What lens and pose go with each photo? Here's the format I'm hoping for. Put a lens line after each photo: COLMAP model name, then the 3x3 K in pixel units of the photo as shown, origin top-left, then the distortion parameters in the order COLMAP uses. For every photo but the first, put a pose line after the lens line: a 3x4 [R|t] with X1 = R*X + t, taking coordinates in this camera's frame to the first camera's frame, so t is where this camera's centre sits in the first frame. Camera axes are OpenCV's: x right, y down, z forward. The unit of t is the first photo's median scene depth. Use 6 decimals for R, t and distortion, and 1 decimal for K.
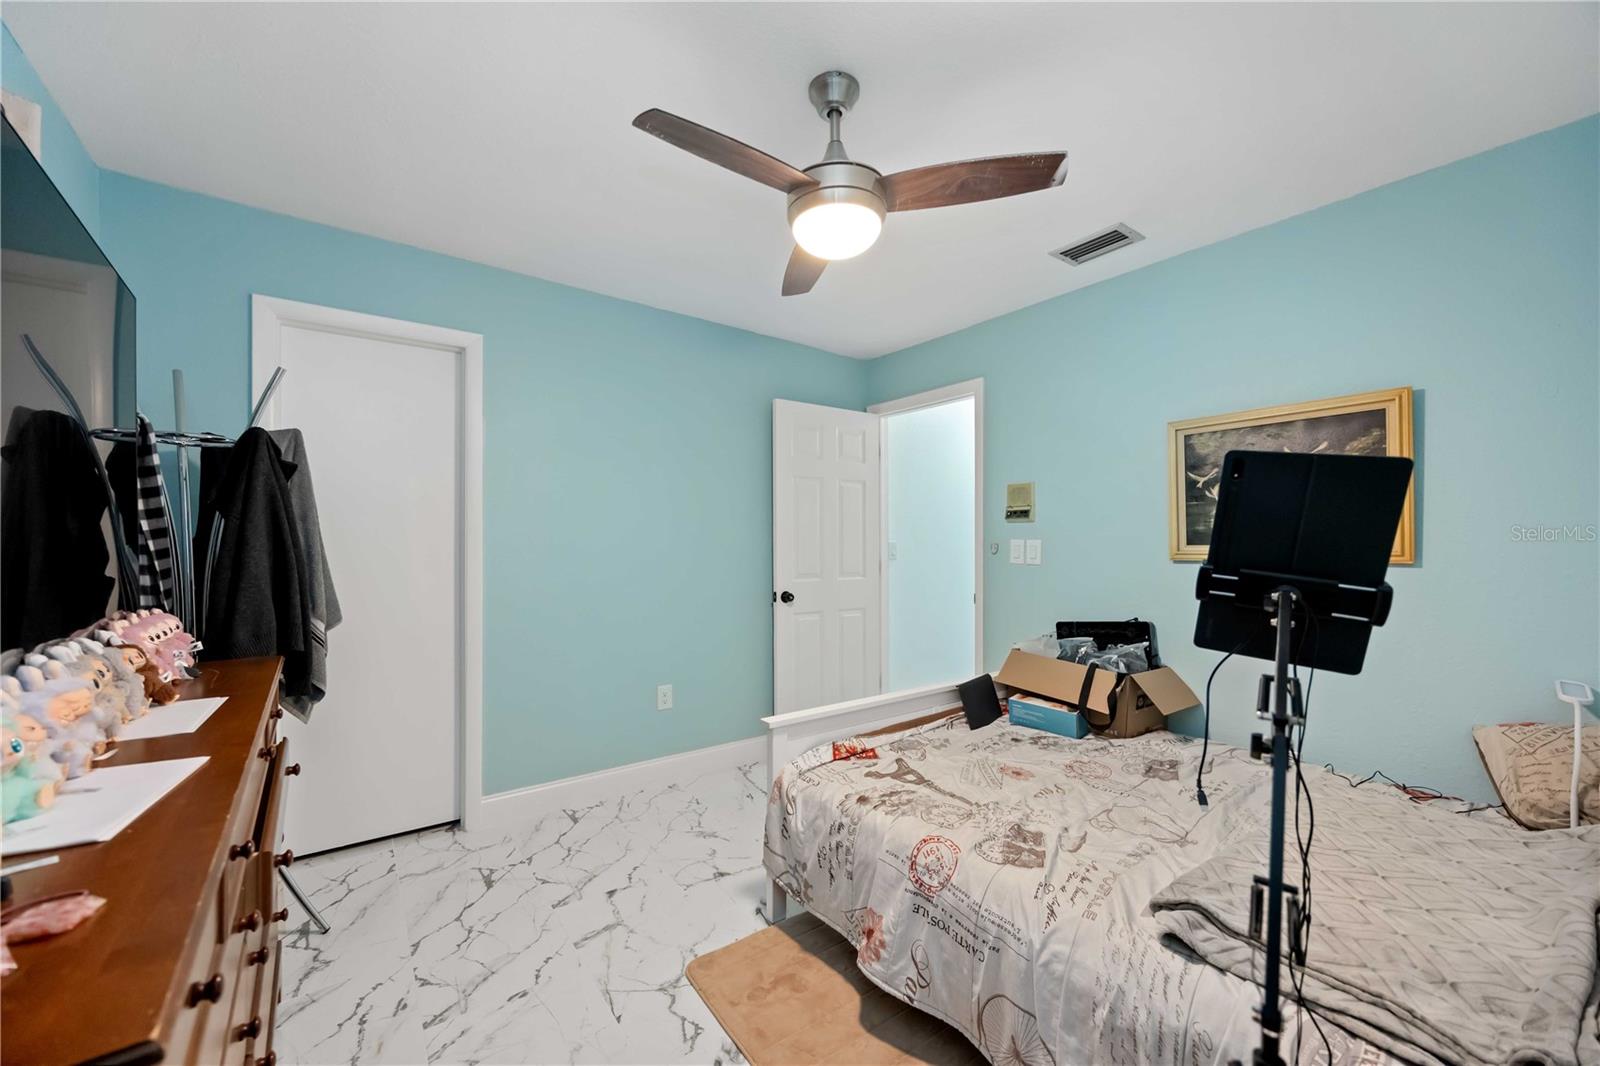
lens RADIAL K [[610.4, 0, 796.8], [0, 610.4, 536.8], [0, 0, 1]] dist [-0.002777, -0.000014]
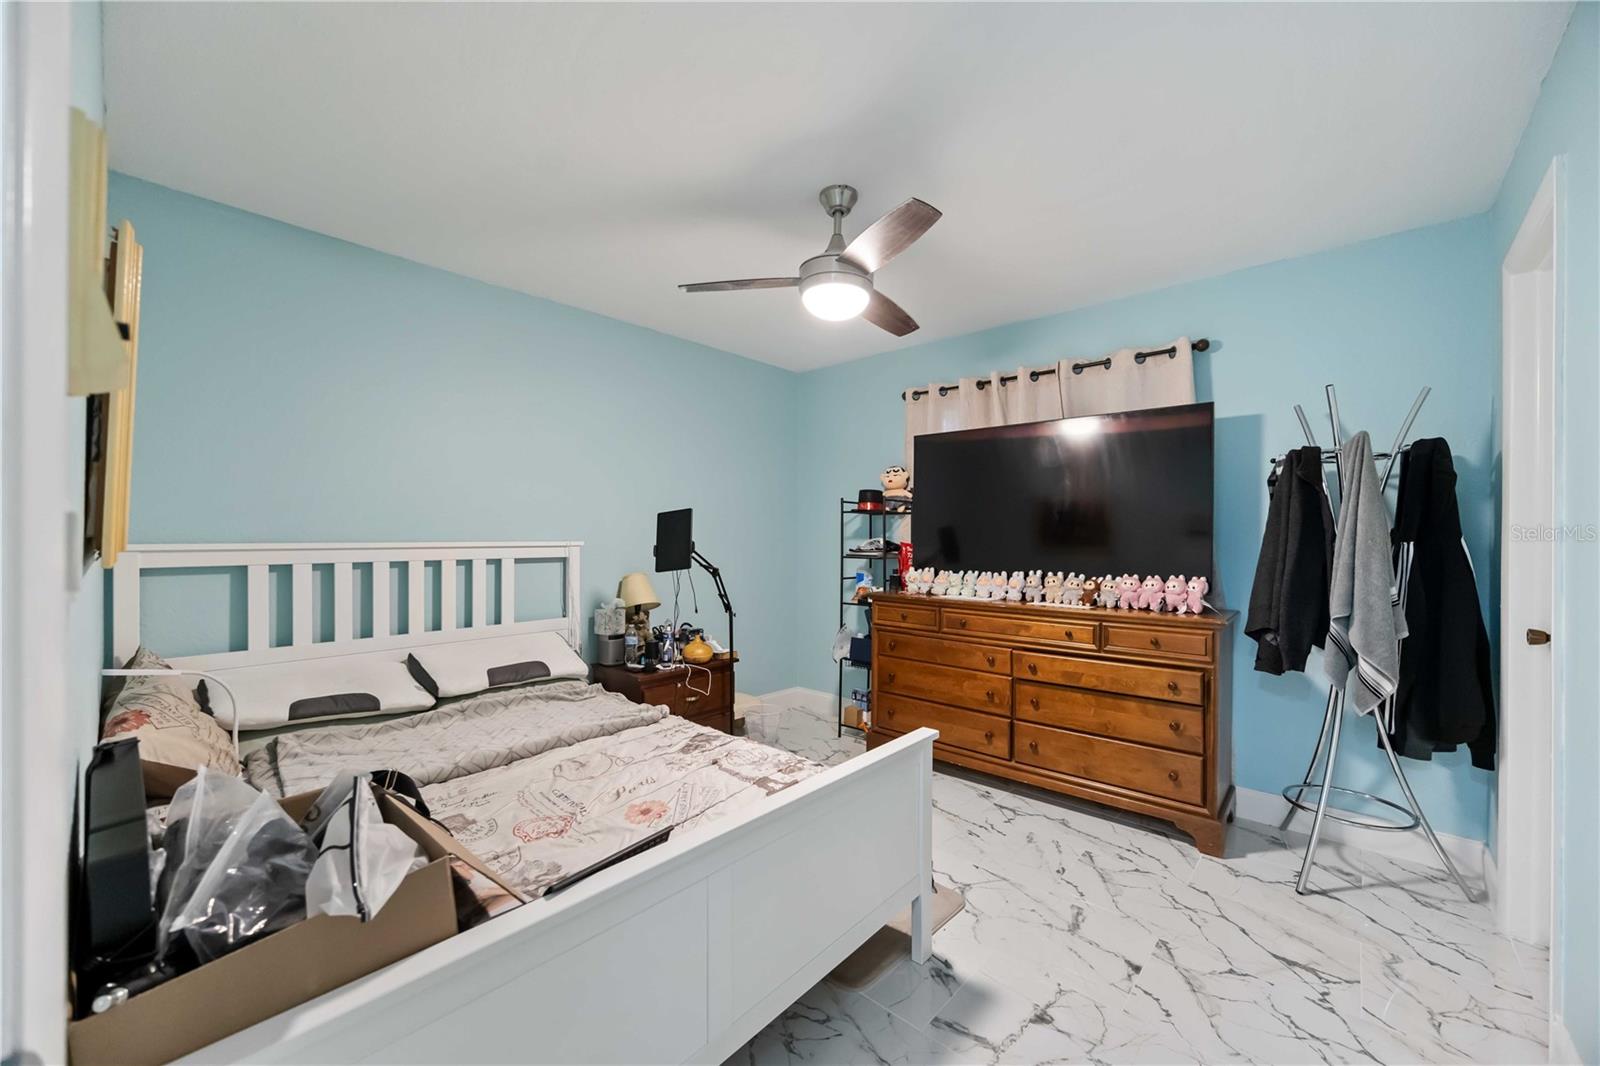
lens RADIAL K [[610.4, 0, 796.8], [0, 610.4, 536.8], [0, 0, 1]] dist [-0.002777, -0.000014]
pose [[-0.981023, -0.008320, -0.193712, 0.295992], [-0.006181, 0.999913, -0.011645, 0.021918], [0.193792, -0.010227, -0.980989, 1.693836]]
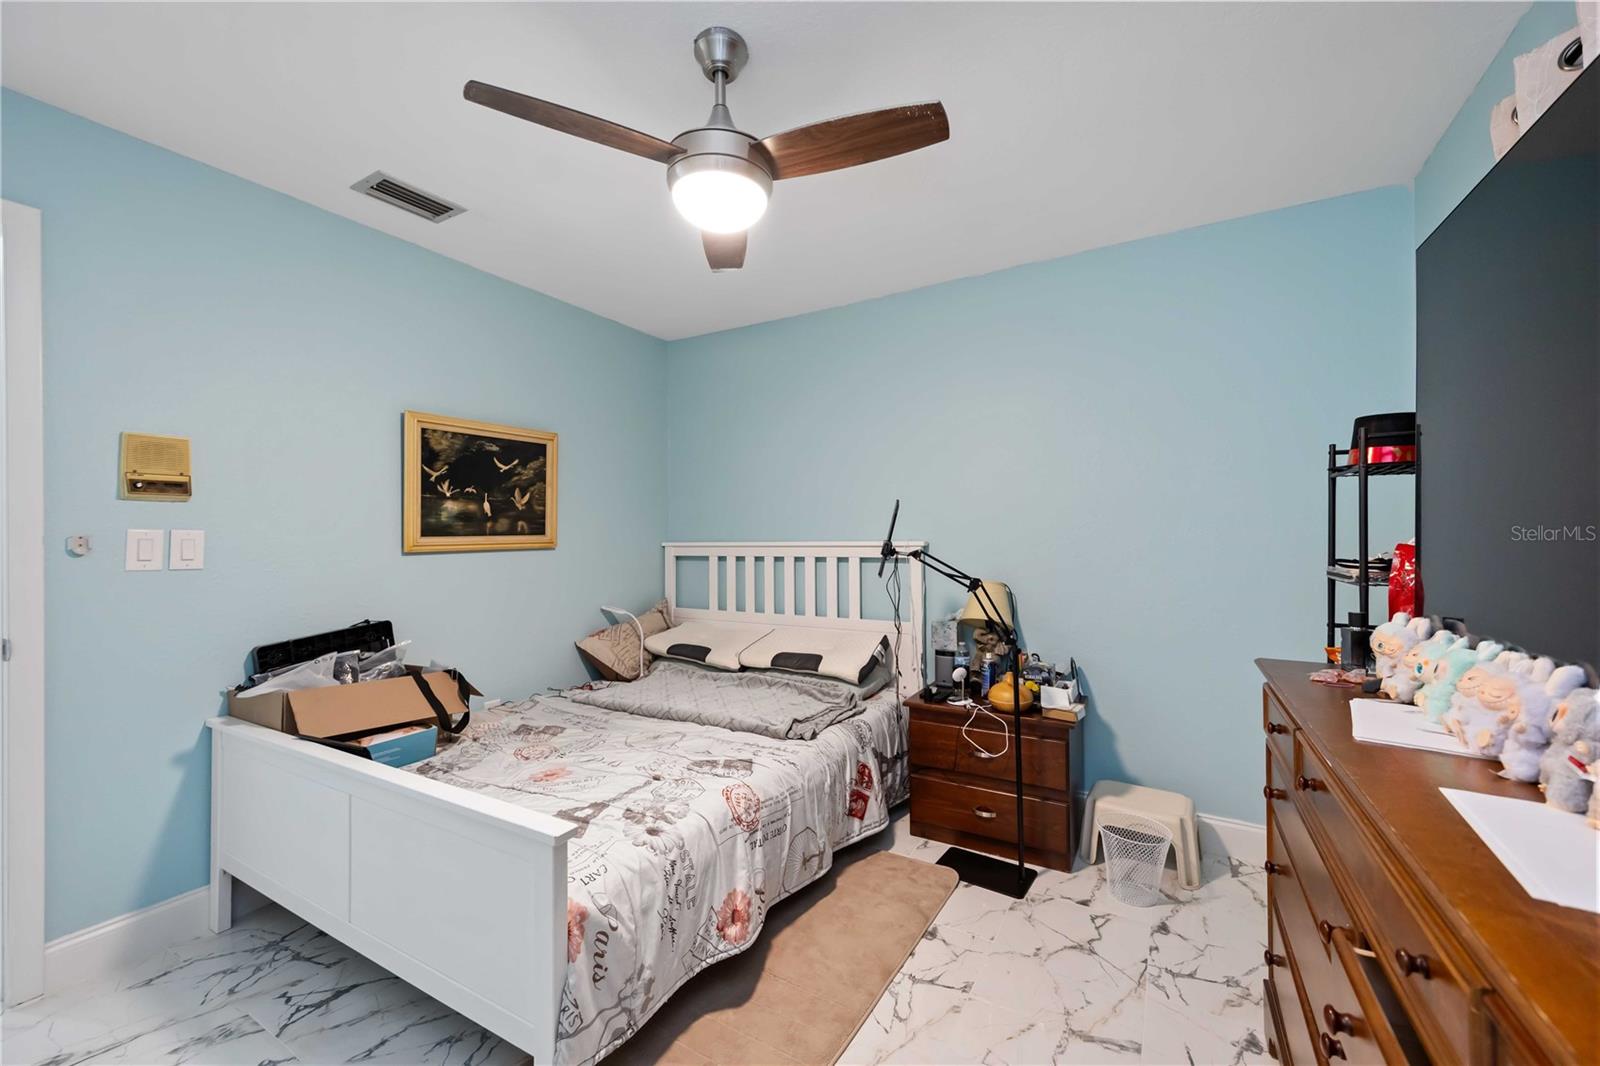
lens RADIAL K [[629.8, 0, 805.4], [0, 629.8, 533.9], [0, 0, 1]] dist [-0.001076, -0.000039]
pose [[-0.394792, 0.002699, 0.918766, -0.642080], [-0.004869, 0.999975, -0.005030, 0.012206], [-0.918757, -0.006459, -0.394770, 0.936458]]
